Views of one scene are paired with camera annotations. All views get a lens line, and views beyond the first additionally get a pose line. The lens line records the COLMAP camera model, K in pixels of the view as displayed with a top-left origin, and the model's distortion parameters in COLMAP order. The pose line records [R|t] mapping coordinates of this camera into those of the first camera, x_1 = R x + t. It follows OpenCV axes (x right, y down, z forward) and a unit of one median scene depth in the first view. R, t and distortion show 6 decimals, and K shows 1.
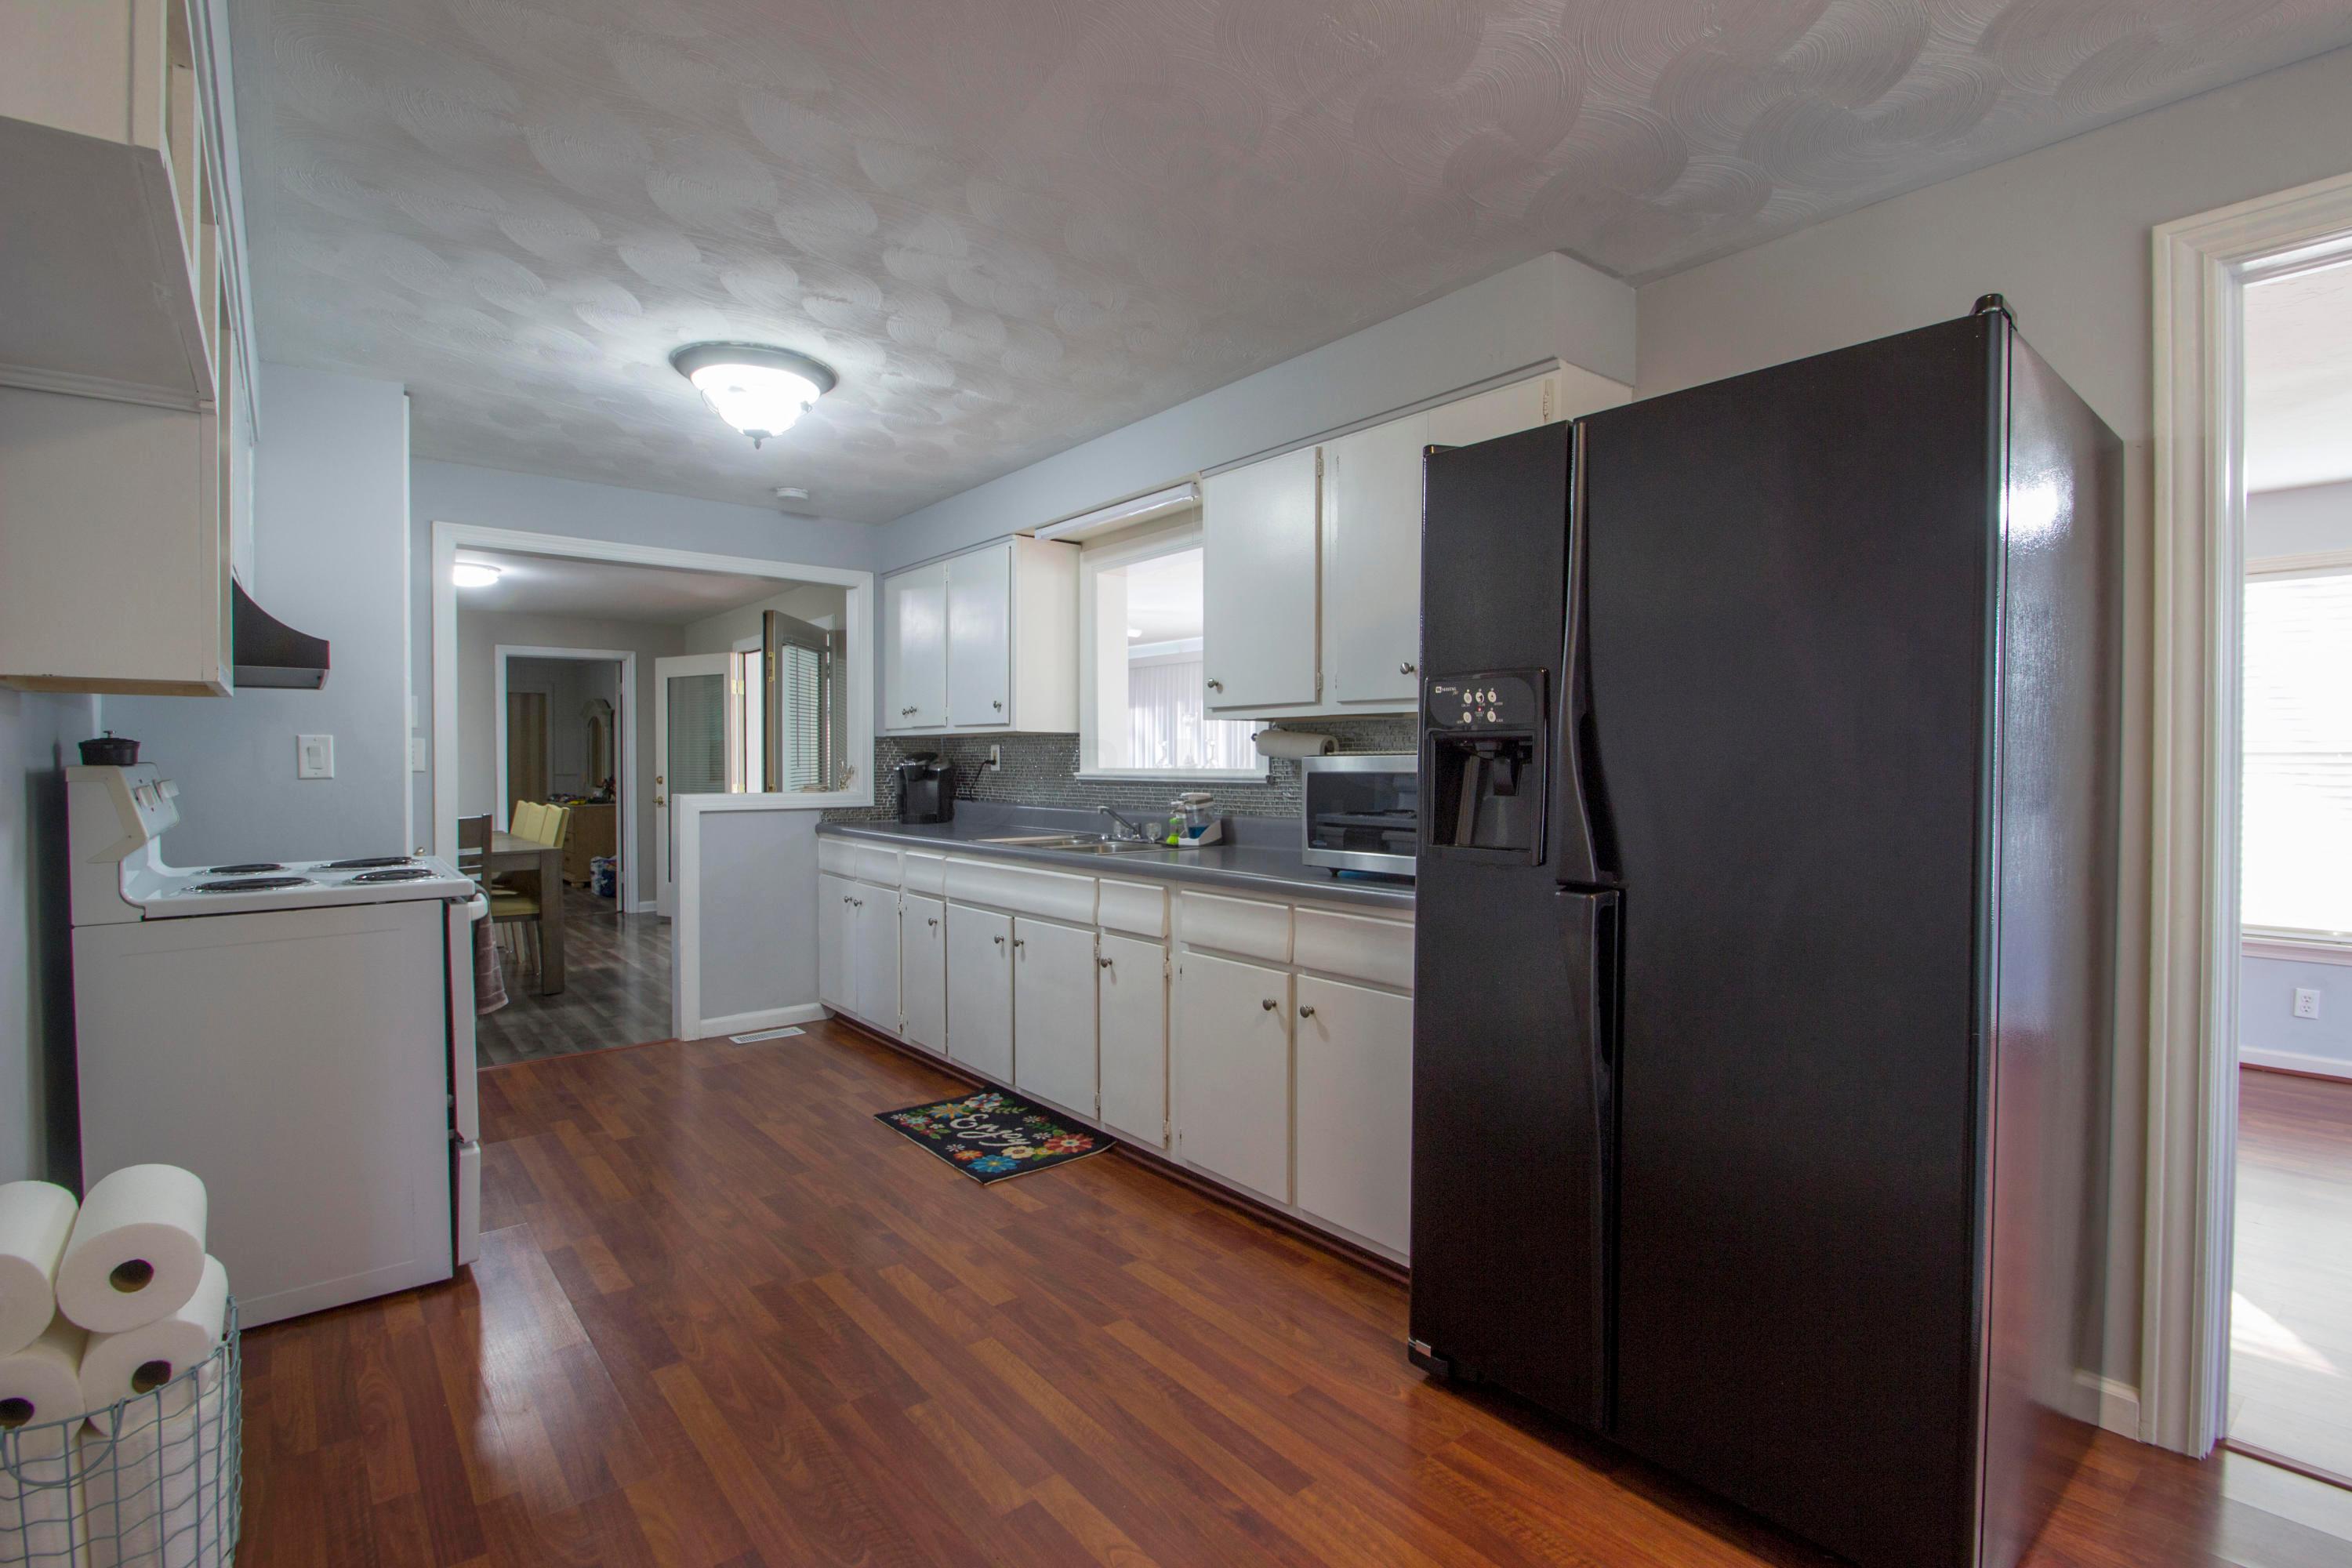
lens RADIAL K [[1102.3, 0, 1179.0], [0, 1102.3, 775.6], [0, 0, 1]] dist [-0.001667, -0.000134]
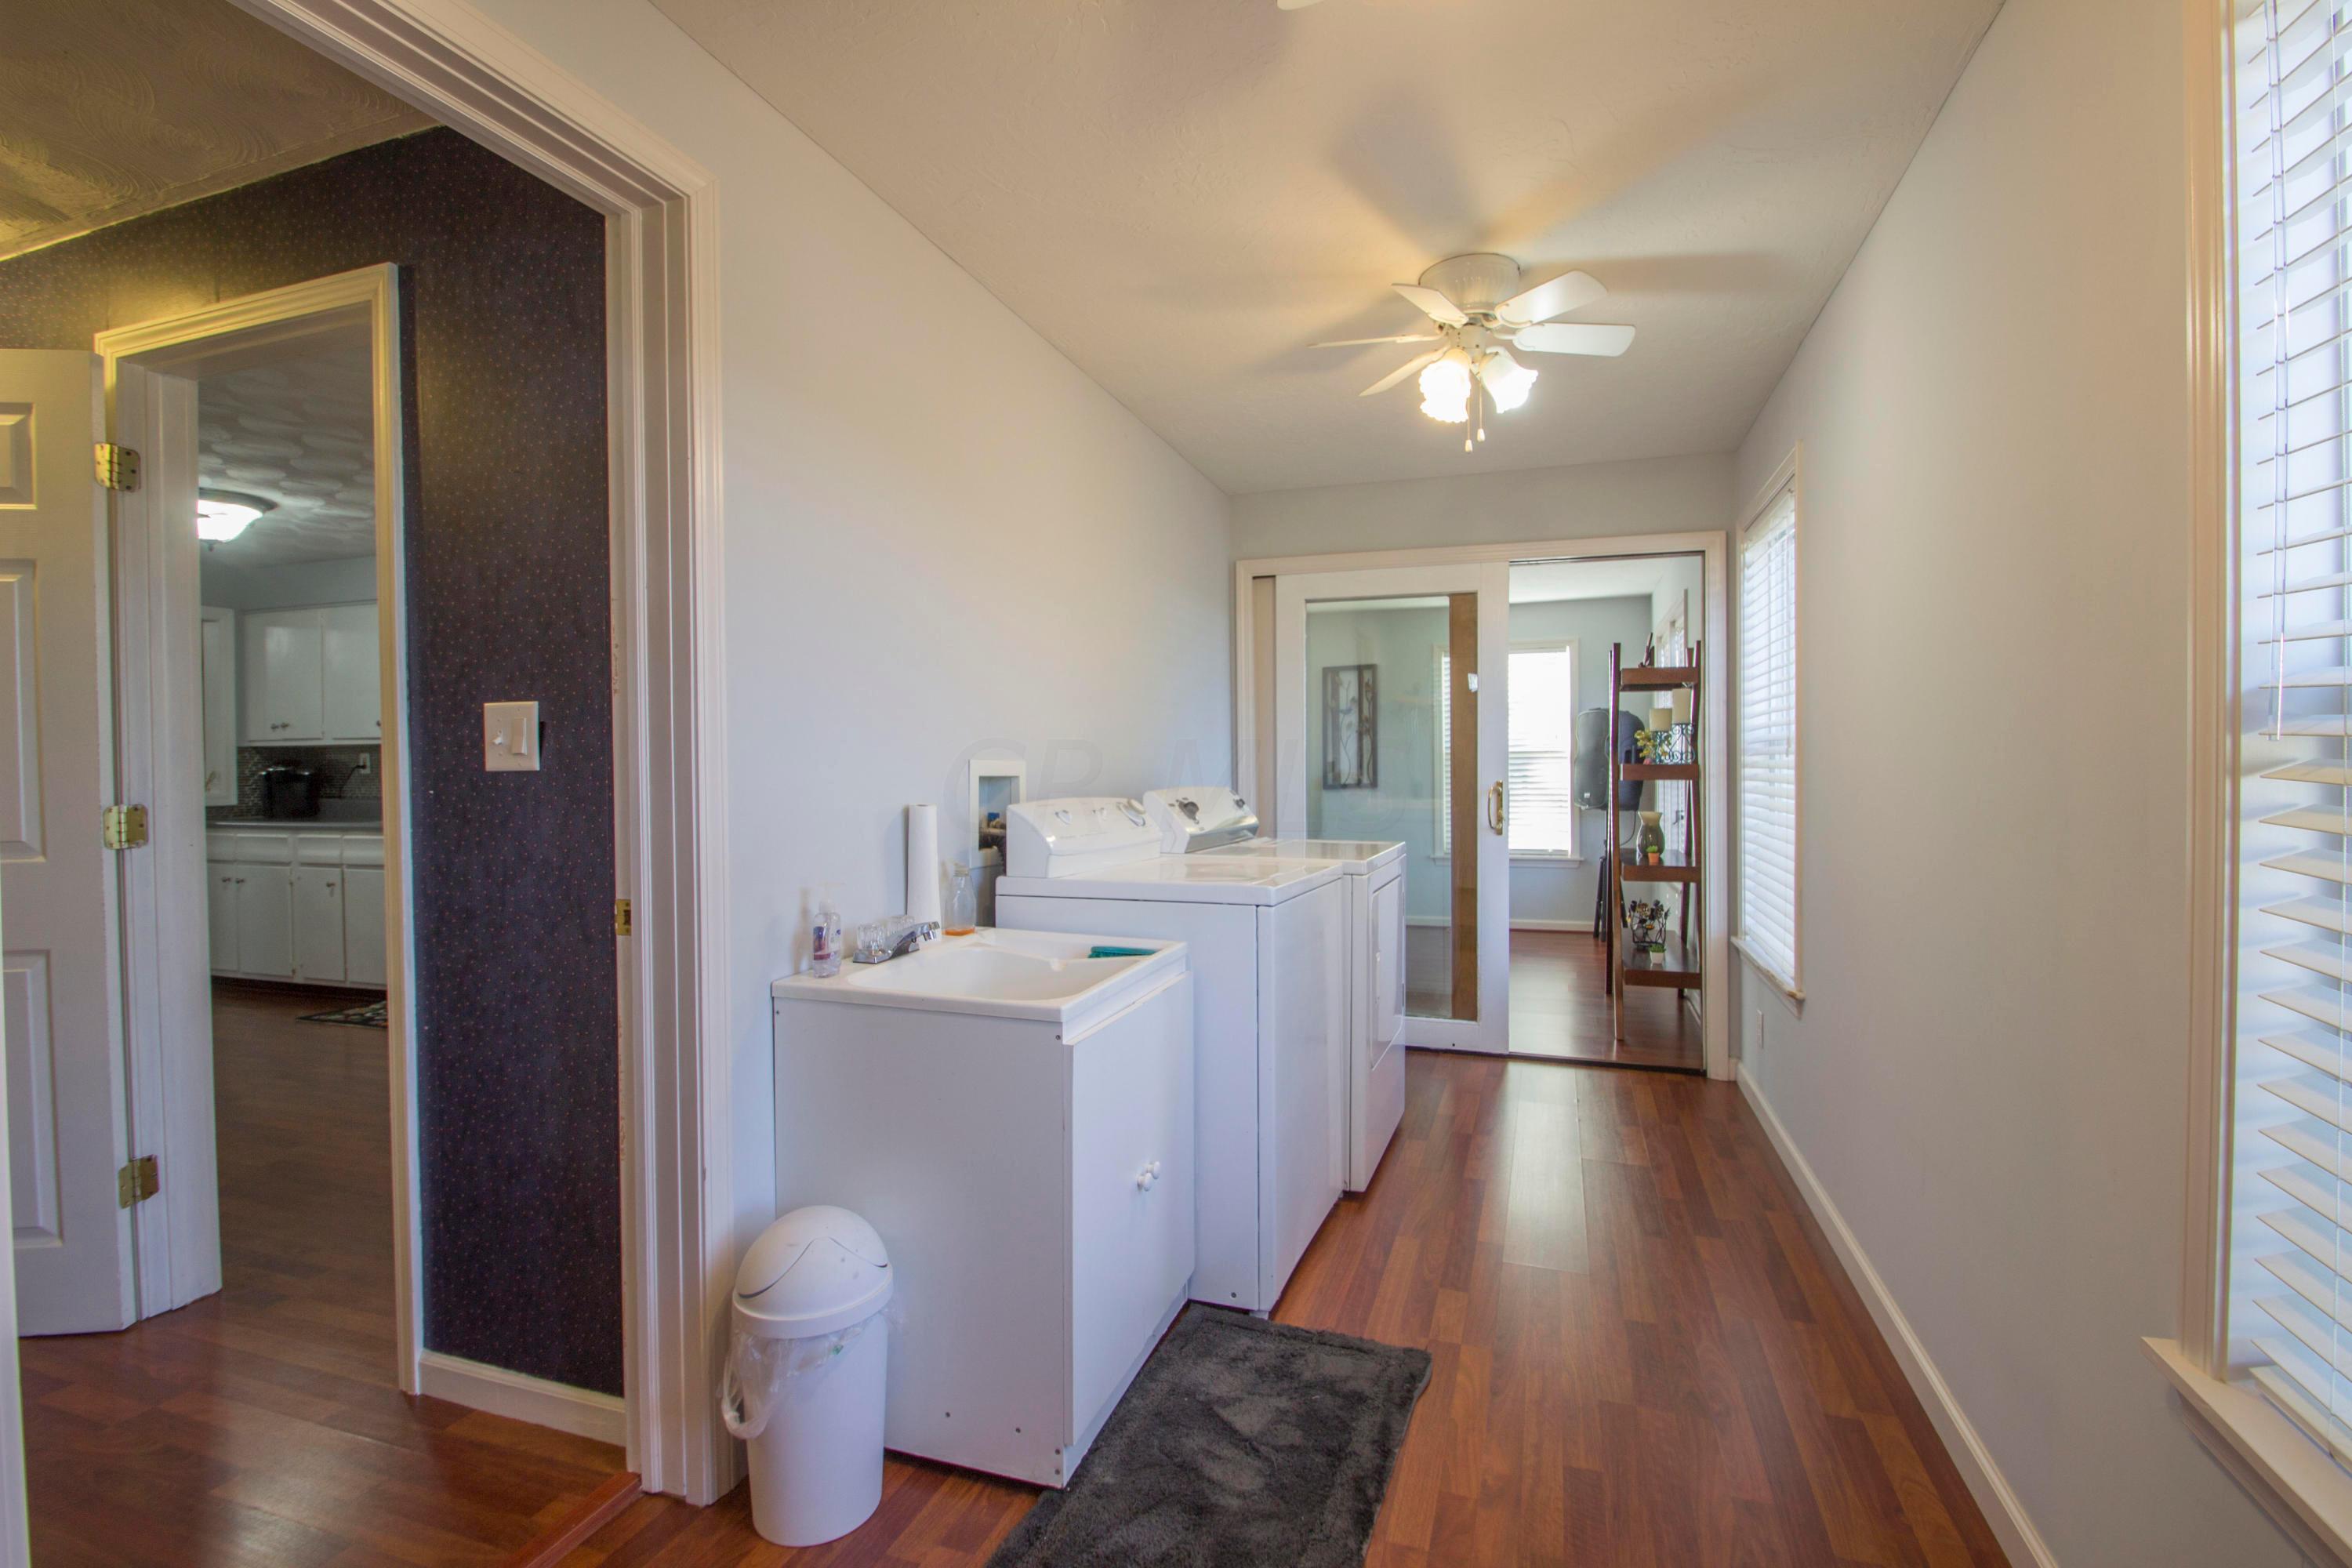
lens RADIAL K [[1102.3, 0, 1166.2], [0, 1102.3, 774.9], [0, 0, 1]] dist [-0.001667, -0.000134]
pose [[0.849654, -0.013574, 0.527166, -0.051211], [0.017055, 0.999853, -0.001742, 0.014758], [-0.527065, 0.010471, 0.849761, -0.559265]]
